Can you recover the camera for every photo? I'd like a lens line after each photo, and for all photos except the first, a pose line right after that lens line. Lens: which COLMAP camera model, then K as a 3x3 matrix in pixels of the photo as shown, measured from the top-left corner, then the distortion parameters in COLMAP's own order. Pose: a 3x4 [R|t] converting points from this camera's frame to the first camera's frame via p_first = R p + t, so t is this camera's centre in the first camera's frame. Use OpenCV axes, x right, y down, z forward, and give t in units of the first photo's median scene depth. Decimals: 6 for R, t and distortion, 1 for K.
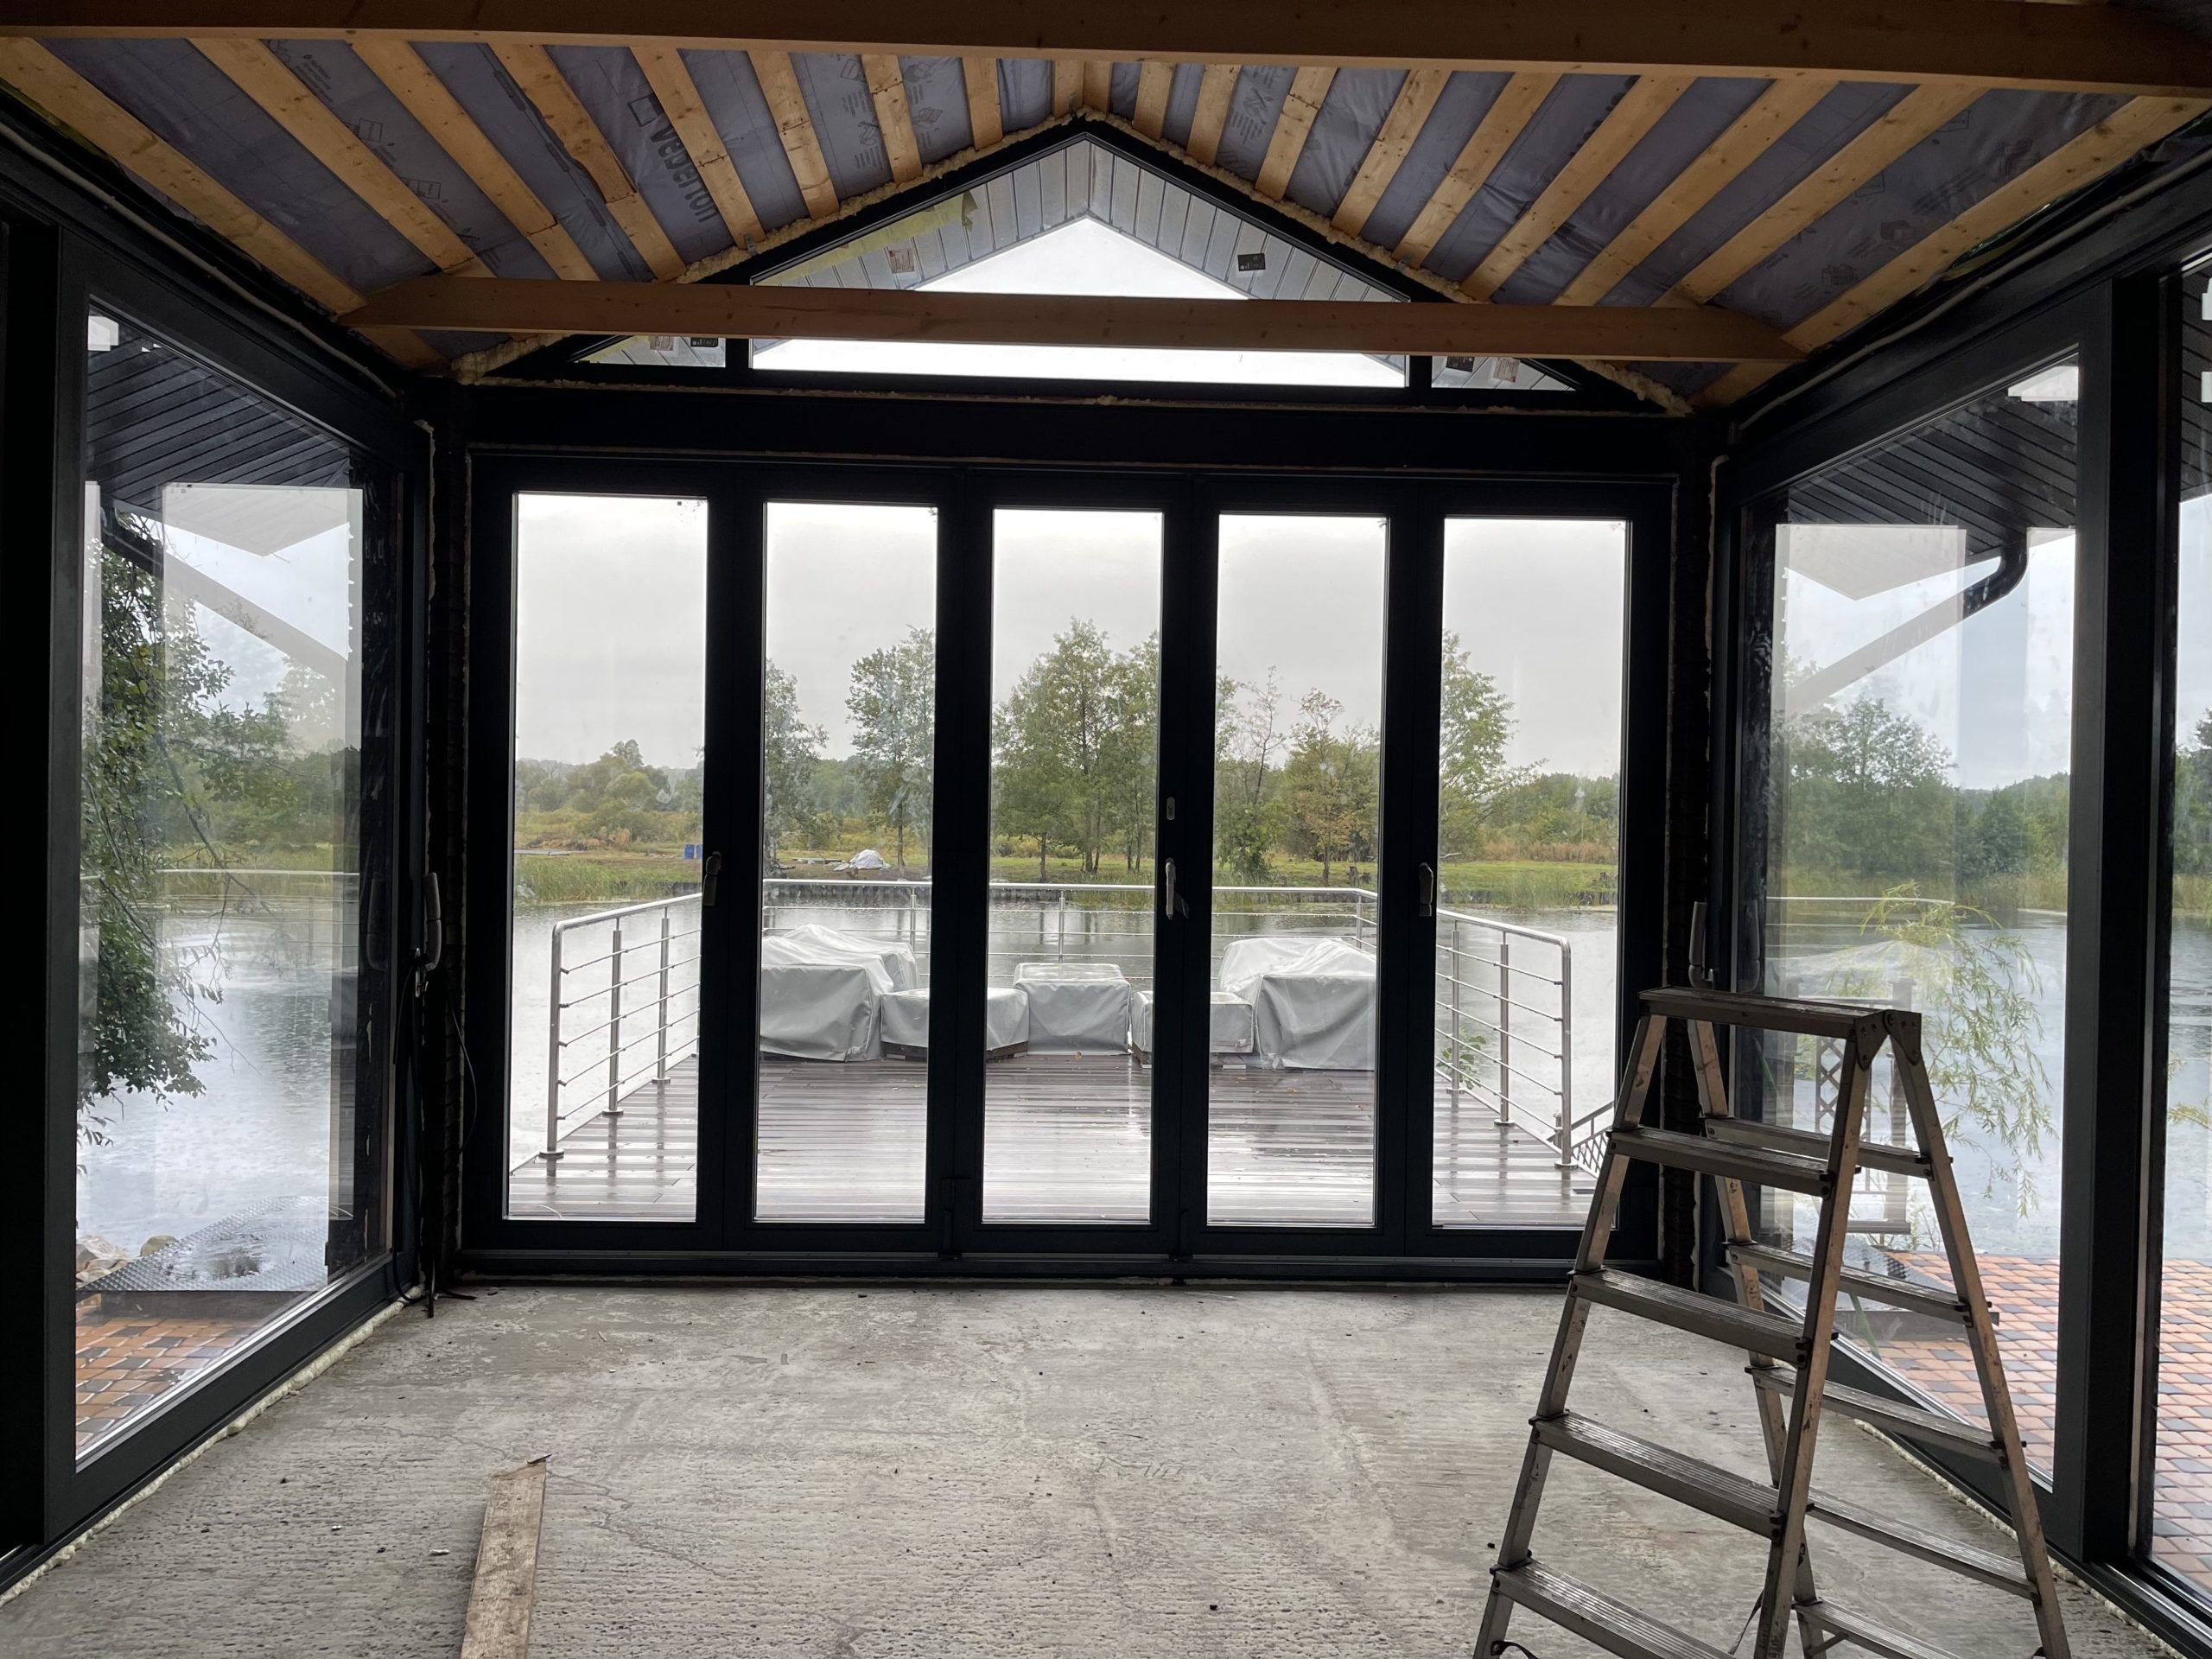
lens RADIAL K [[1672.2, 0, 1097.5], [0, 1672.2, 818.9], [0, 0, 1]] dist [0.057118, -0.065751]
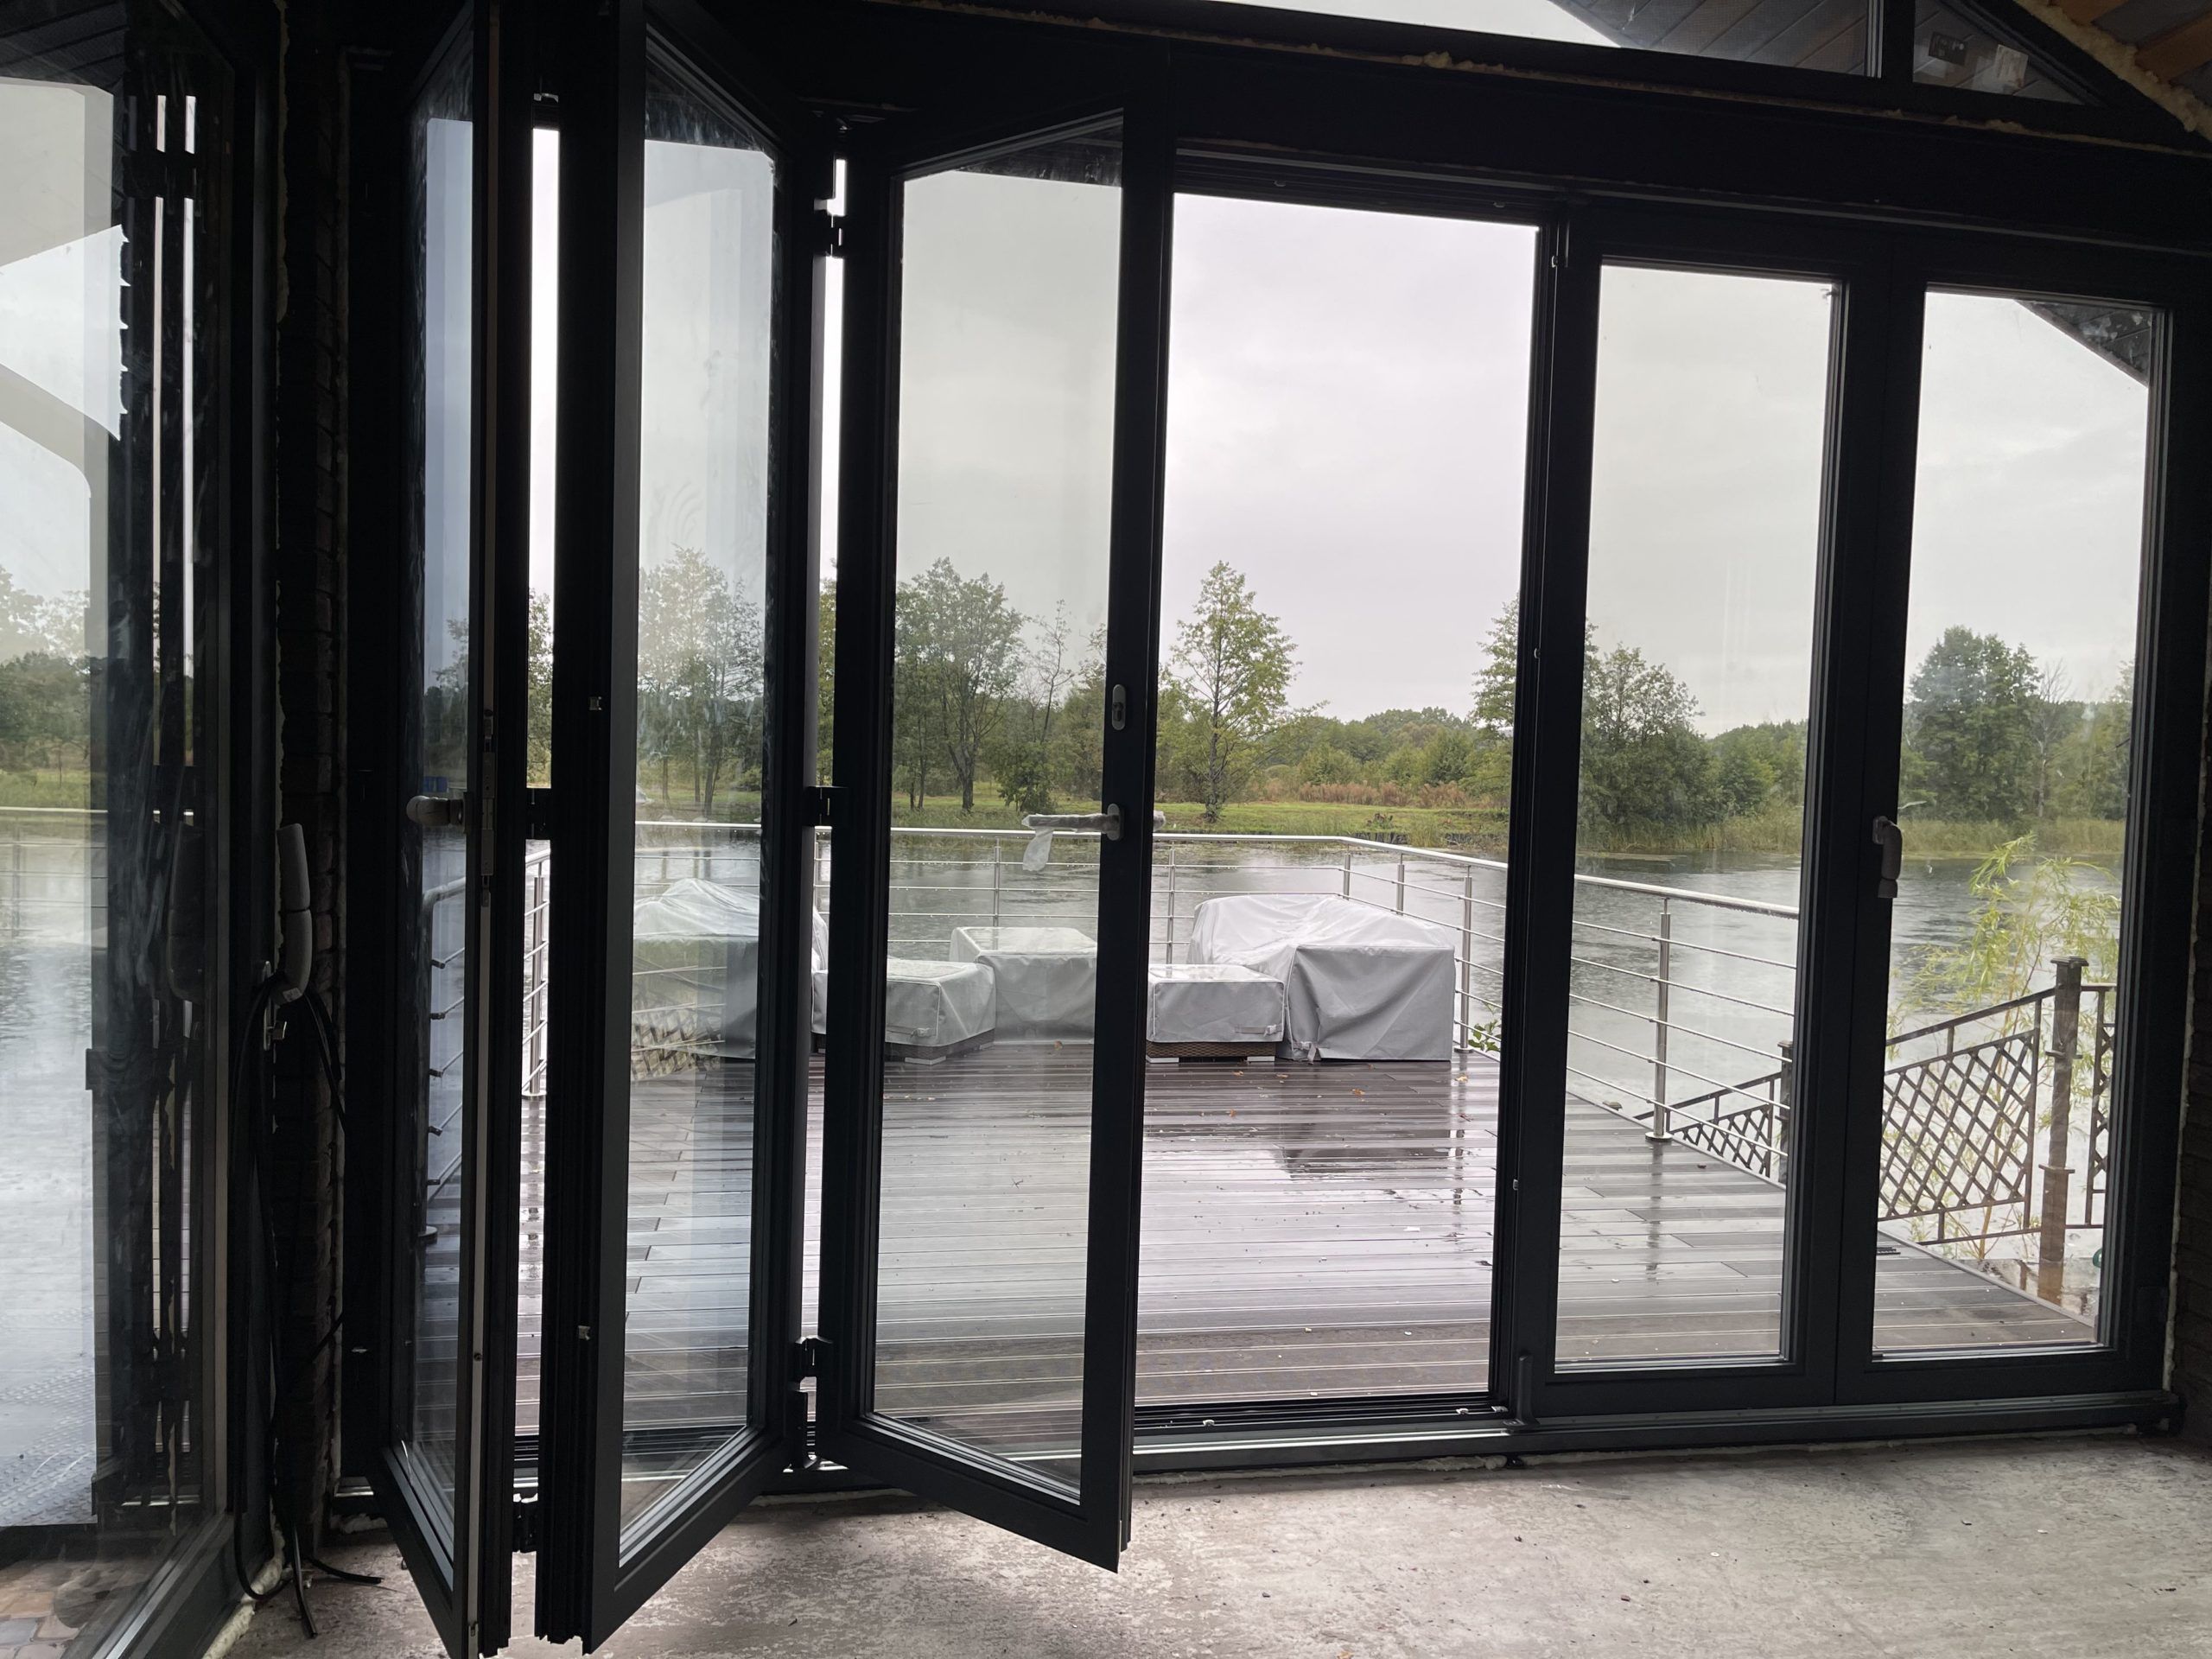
lens RADIAL K [[1672.2, 0, 1123.5], [0, 1672.2, 834.8], [0, 0, 1]] dist [0.057118, -0.065751]
pose [[0.987178, 0.005308, 0.159535, -0.108062], [-0.012742, 0.998878, 0.045610, 0.003546], [-0.159114, -0.047058, 0.986138, 0.207893]]
